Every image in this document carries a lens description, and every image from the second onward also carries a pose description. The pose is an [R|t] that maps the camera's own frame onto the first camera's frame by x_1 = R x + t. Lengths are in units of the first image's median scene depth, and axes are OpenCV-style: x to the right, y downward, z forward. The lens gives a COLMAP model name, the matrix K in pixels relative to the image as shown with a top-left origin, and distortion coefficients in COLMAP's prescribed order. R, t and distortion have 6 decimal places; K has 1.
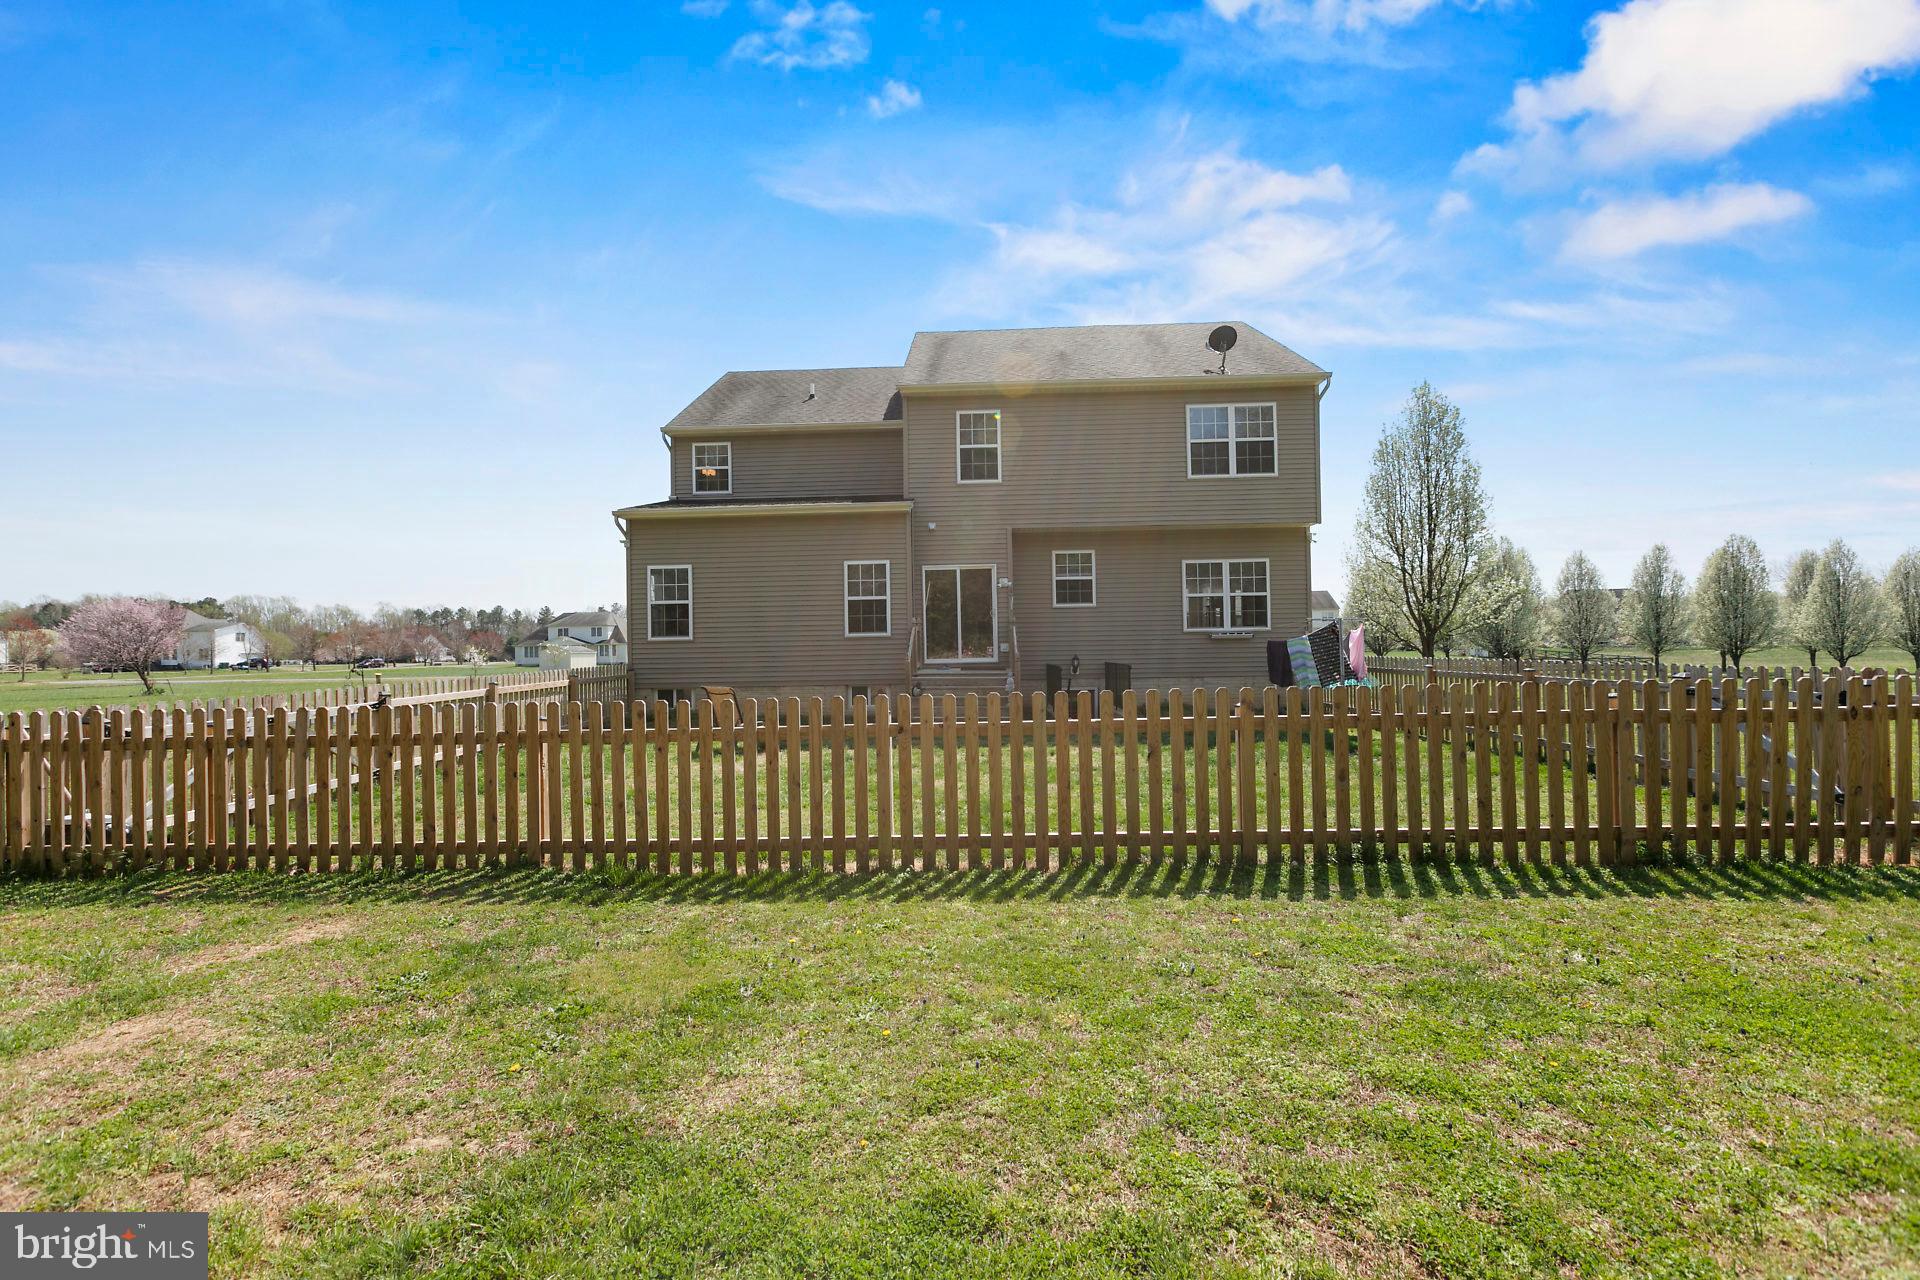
lens RADIAL K [[855.6, 0, 960.0], [0, 855.6, 640.0], [0, 0, 1]] dist [0.001662, 0.000149]
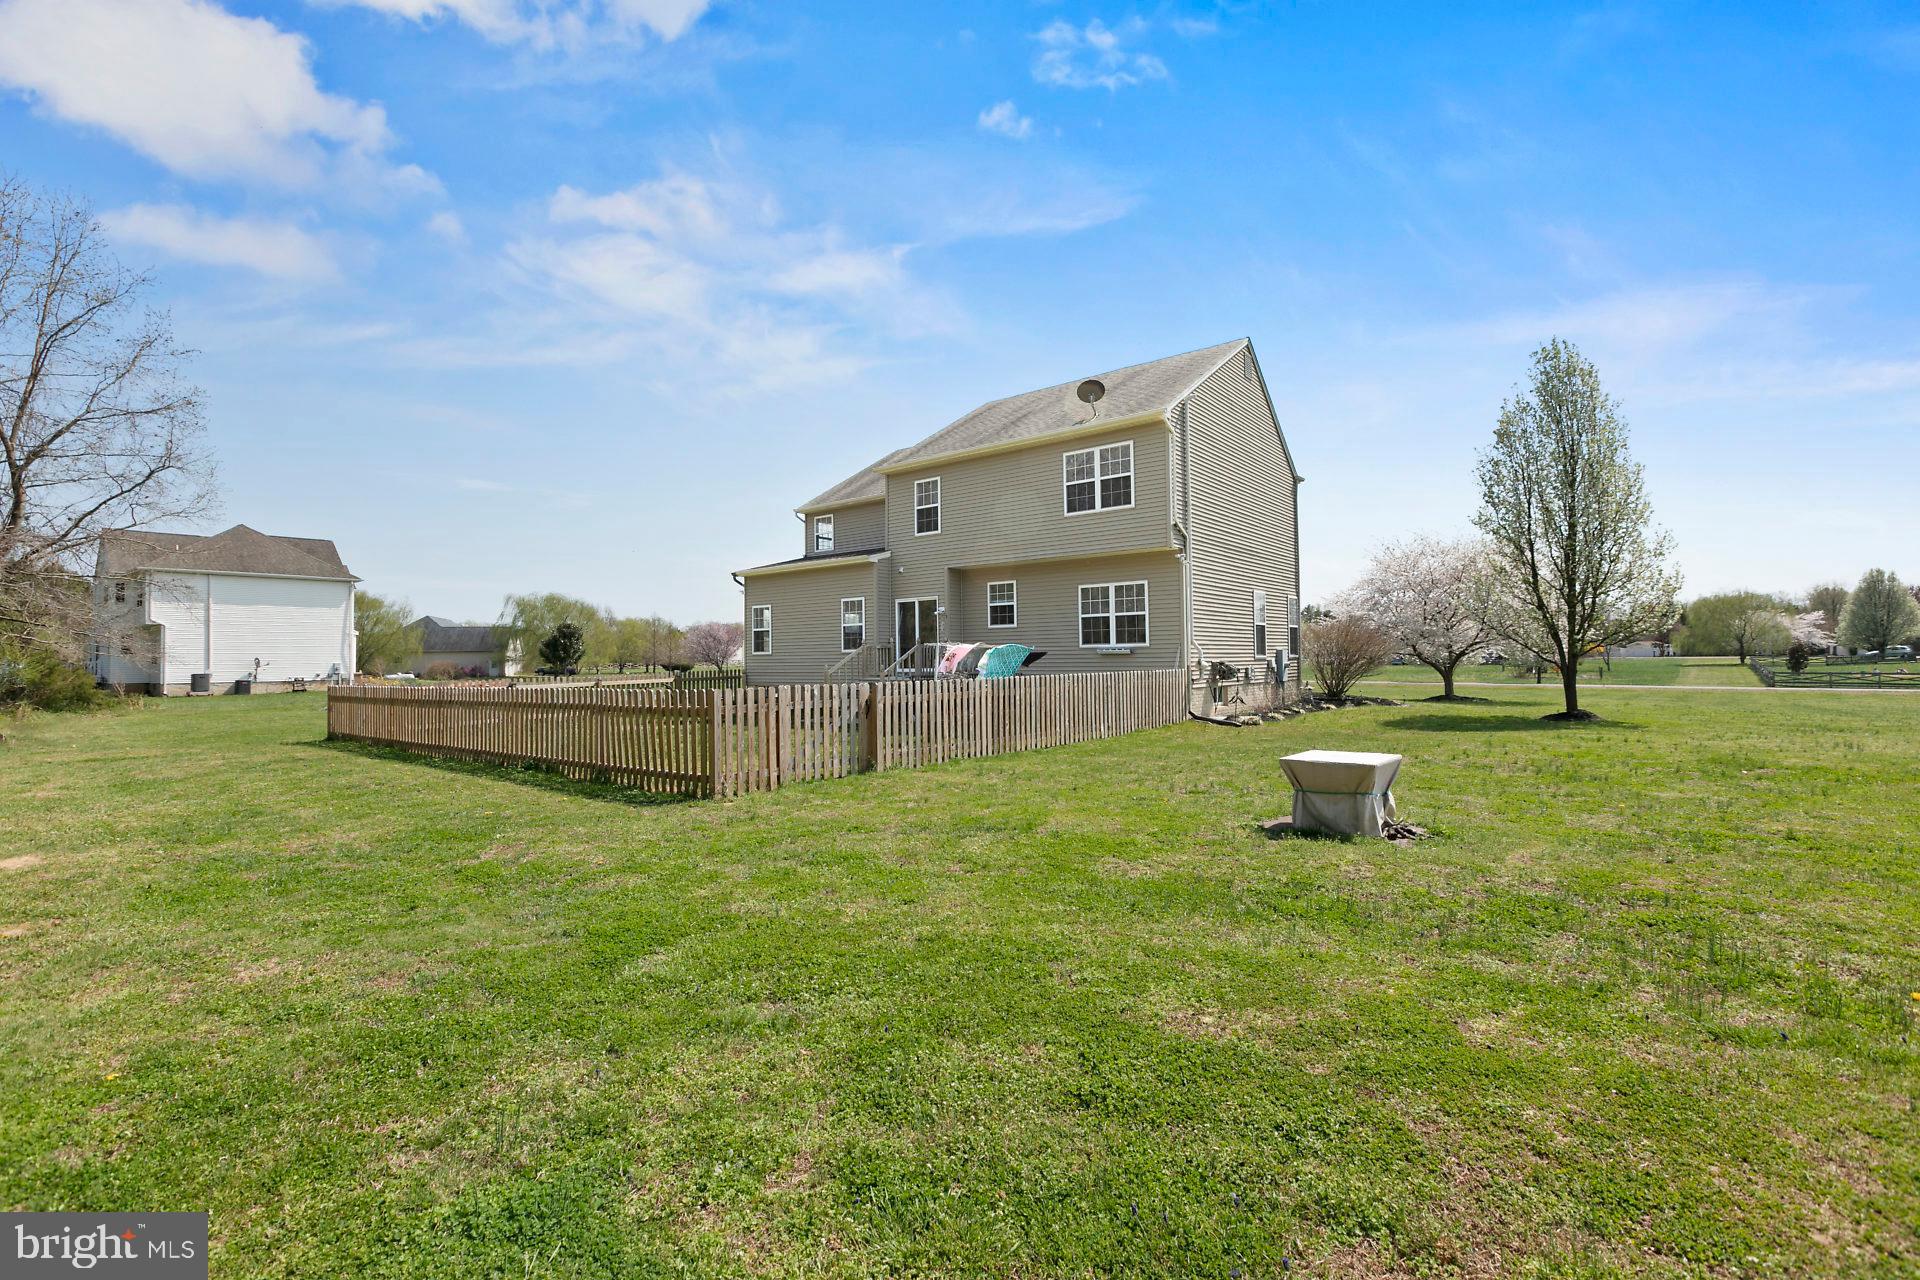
lens RADIAL K [[855.6, 0, 960.0], [0, 855.6, 640.0], [0, 0, 1]] dist [0.001662, 0.000149]
pose [[0.803009, -0.006485, -0.595932, 0.838331], [0.003489, 0.999975, -0.006180, -0.013713], [0.595957, 0.002883, 0.803011, -0.019522]]
